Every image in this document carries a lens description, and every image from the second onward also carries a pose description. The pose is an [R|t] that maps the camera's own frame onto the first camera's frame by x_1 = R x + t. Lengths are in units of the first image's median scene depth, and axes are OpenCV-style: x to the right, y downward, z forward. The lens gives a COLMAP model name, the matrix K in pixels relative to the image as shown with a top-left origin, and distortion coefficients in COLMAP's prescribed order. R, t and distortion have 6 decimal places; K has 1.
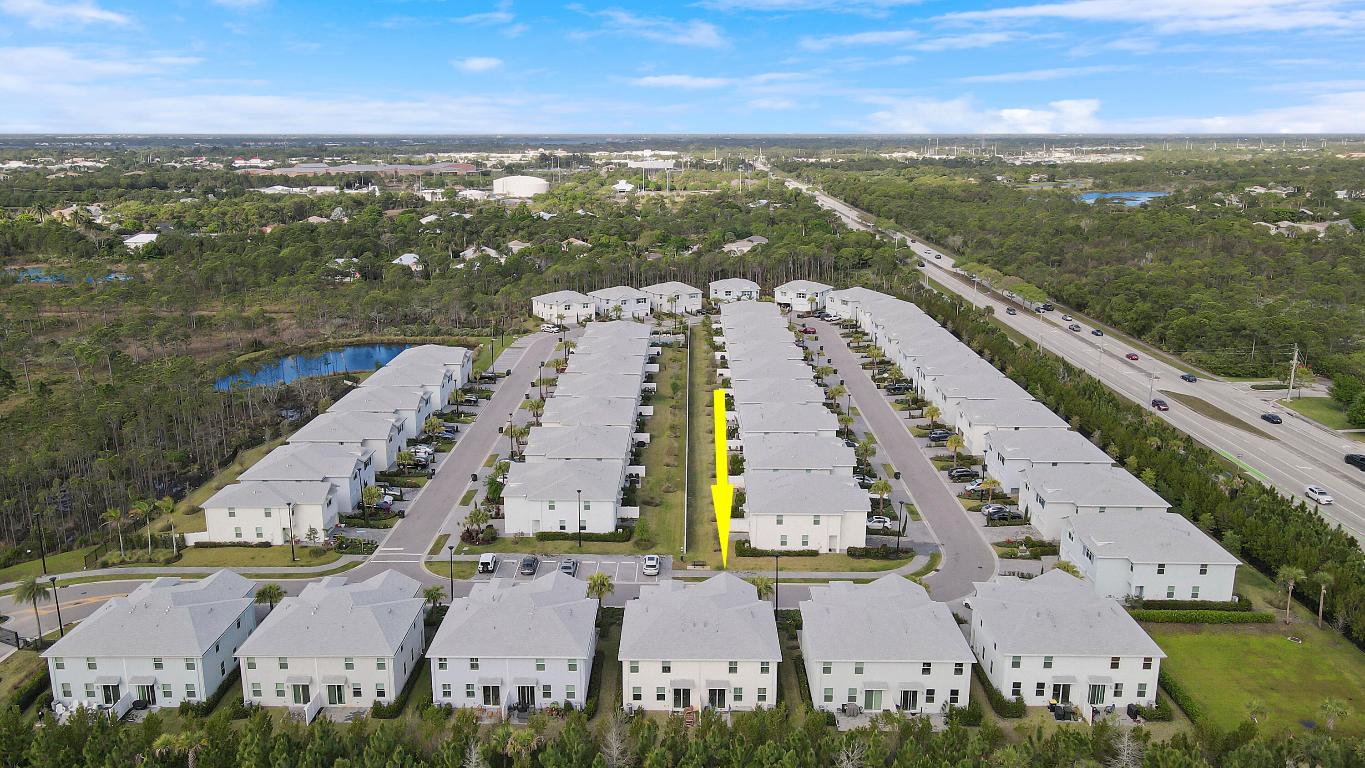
lens RADIAL K [[1016.1, 0, 682.5], [0, 1016.1, 384.0], [0, 0, 1]] dist [0.012811, 0.005266]
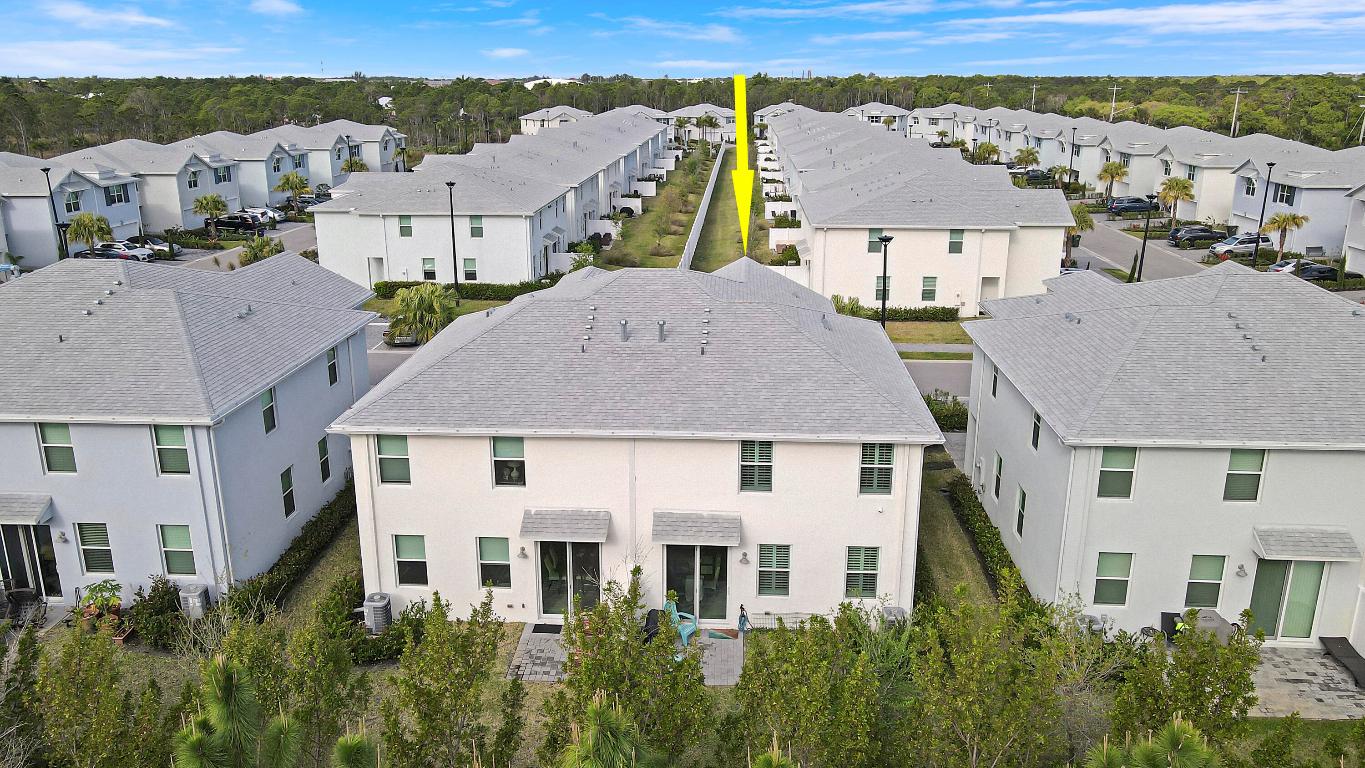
lens RADIAL K [[1016.1, 0, 682.5], [0, 1016.1, 384.0], [0, 0, 1]] dist [0.012811, 0.005266]
pose [[0.998744, 0.010758, -0.048930, 0.030980], [-0.008406, 0.998811, 0.048023, 0.174916], [0.049388, -0.047551, 0.997647, 0.525880]]
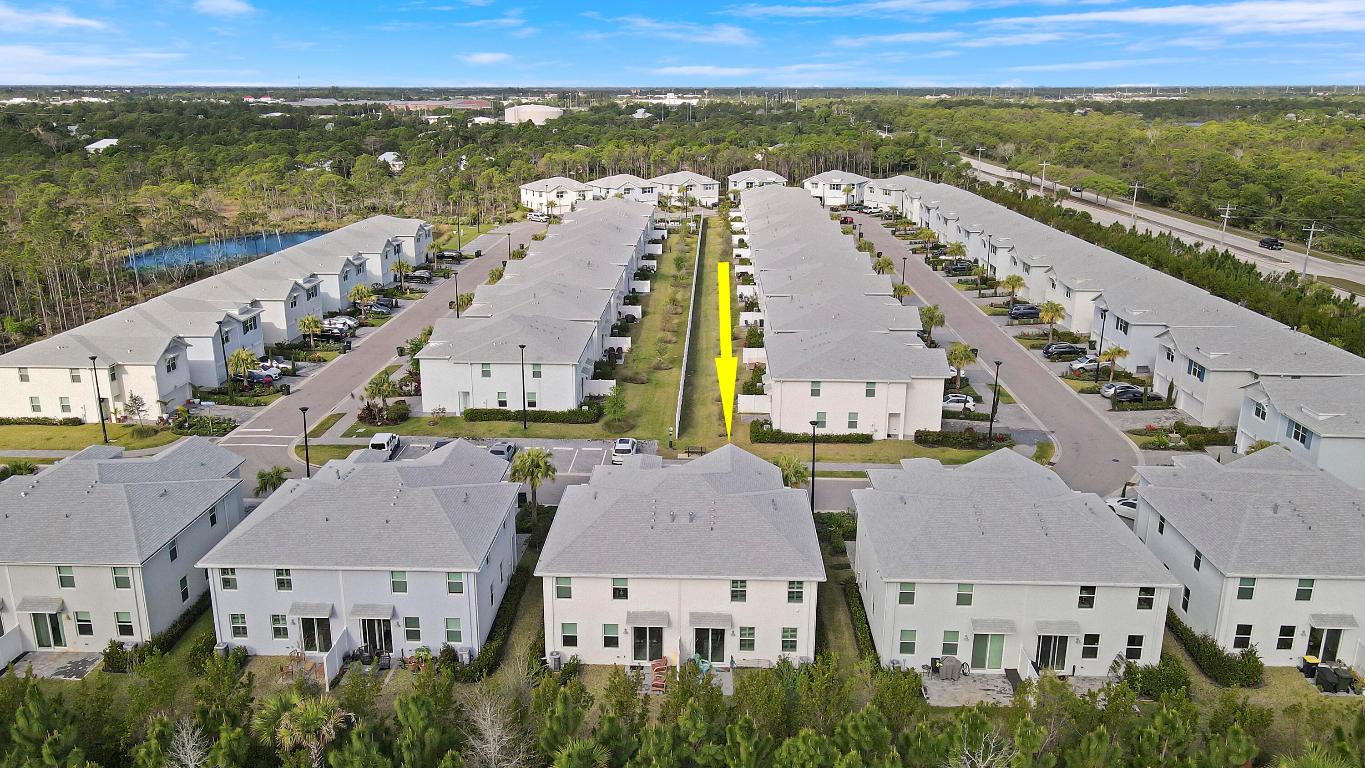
lens RADIAL K [[1016.1, 0, 682.5], [0, 1016.1, 384.0], [0, 0, 1]] dist [0.012811, 0.005266]
pose [[0.999707, 0.007693, -0.022938, 0.022039], [-0.006733, 0.999111, 0.041615, 0.101286], [0.023238, -0.041449, 0.998870, 0.317648]]
